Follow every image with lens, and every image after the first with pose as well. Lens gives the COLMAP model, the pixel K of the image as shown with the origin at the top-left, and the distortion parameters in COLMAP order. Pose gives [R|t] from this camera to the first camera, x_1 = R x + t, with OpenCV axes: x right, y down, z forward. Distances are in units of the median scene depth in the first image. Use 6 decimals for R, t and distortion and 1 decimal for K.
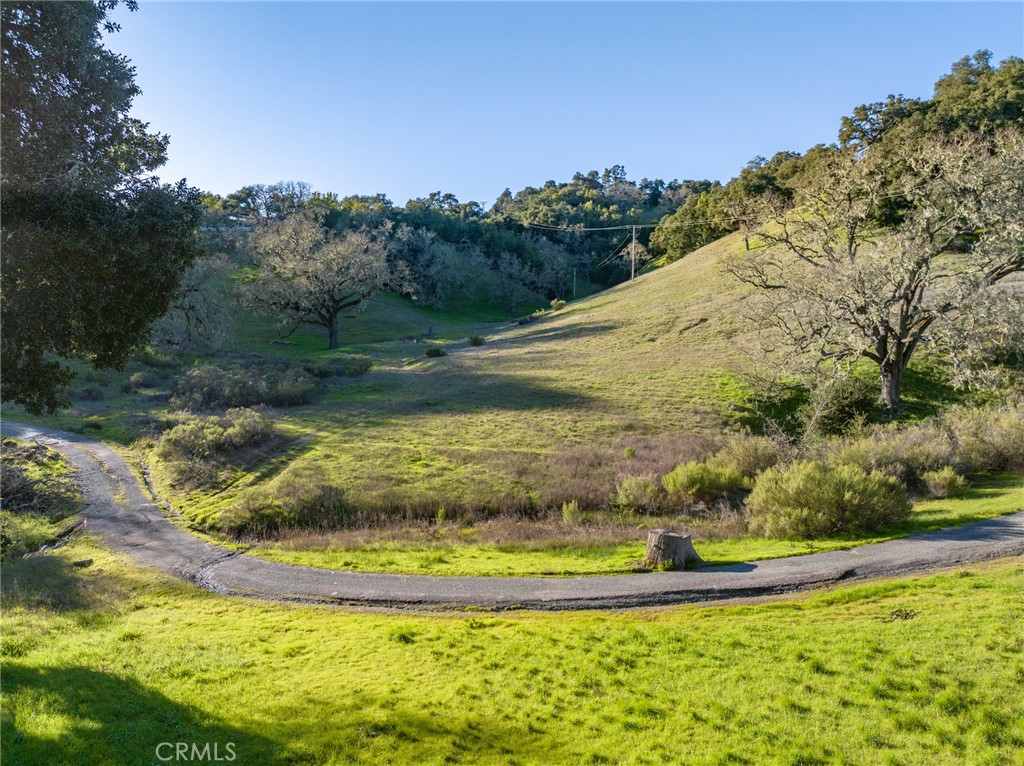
lens RADIAL K [[719.4, 0, 512.0], [0, 719.4, 383.0], [0, 0, 1]] dist [-0.039418, 0.000441]
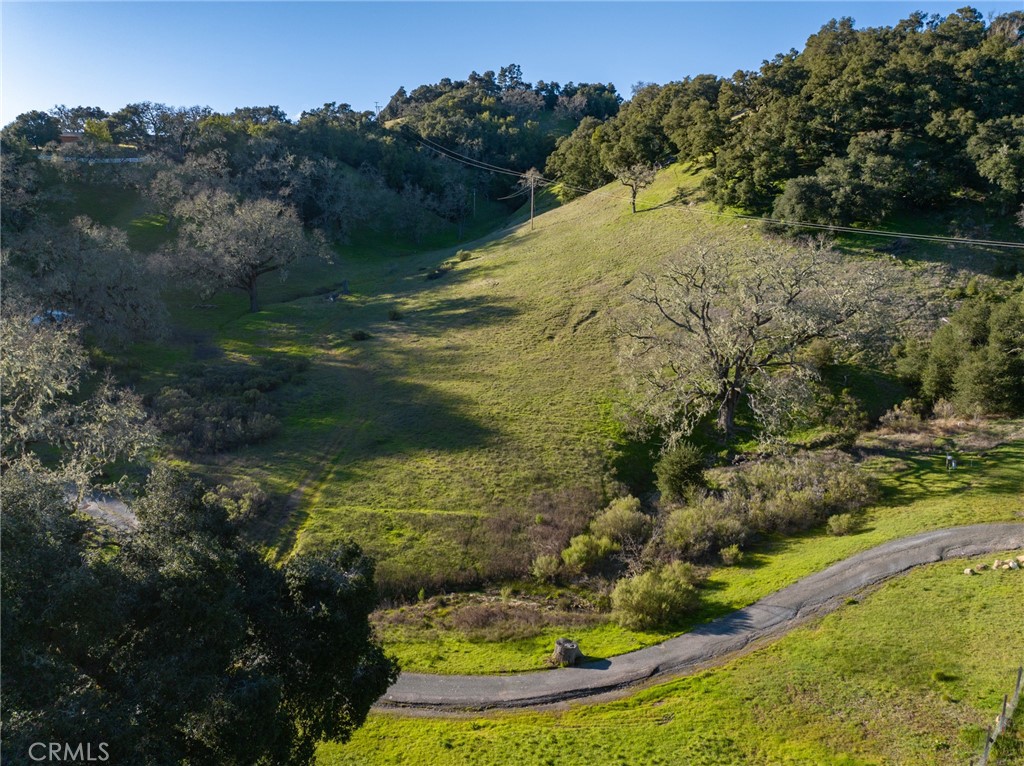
lens RADIAL K [[719.4, 0, 512.0], [0, 719.4, 383.0], [0, 0, 1]] dist [-0.039418, 0.000441]
pose [[0.989518, -0.035276, 0.140032, -0.038269], [0.010651, 0.984892, 0.172839, -0.190137], [-0.144013, -0.169536, 0.974945, -0.164511]]
